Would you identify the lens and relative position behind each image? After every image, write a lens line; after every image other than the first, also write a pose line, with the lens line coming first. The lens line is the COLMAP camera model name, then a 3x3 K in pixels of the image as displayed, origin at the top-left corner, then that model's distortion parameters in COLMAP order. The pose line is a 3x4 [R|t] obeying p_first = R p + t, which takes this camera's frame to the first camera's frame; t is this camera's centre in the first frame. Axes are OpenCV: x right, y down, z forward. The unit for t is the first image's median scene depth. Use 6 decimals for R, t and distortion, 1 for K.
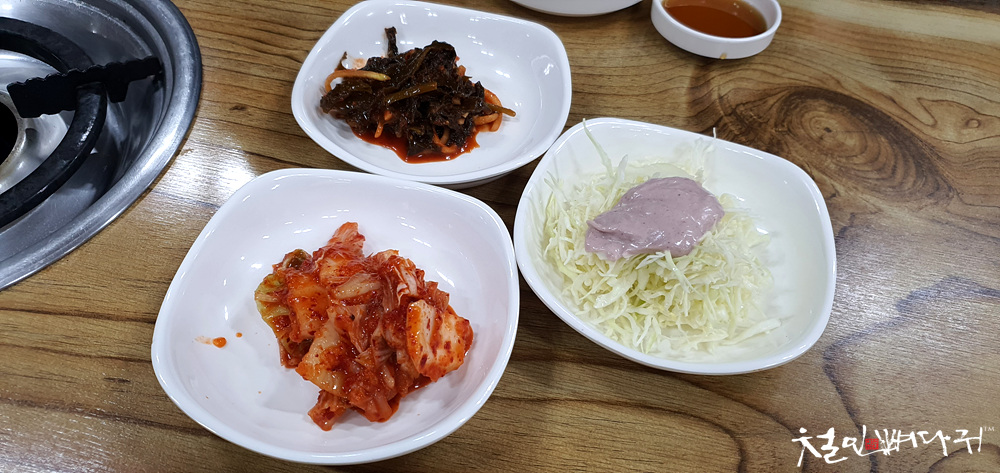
lens RADIAL K [[809.6, 0, 500.0], [0, 809.6, 236.5], [0, 0, 1]] dist [-0.004119, -0.001985]
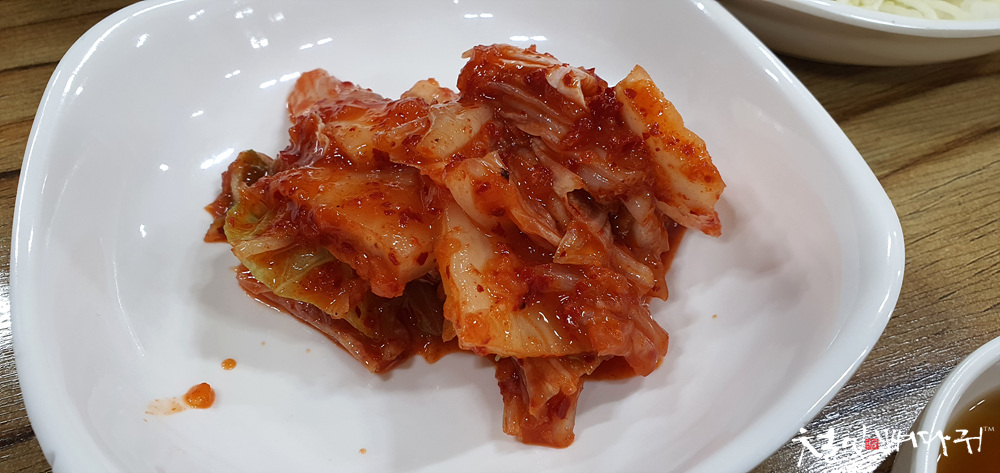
lens RADIAL K [[809.6, 0, 500.0], [0, 809.6, 236.5], [0, 0, 1]] dist [-0.004119, -0.001985]
pose [[0.856655, -0.424473, 0.293197, -0.307870], [0.420706, 0.903736, 0.079167, 0.091664], [-0.298577, 0.055531, 0.952769, 0.584924]]
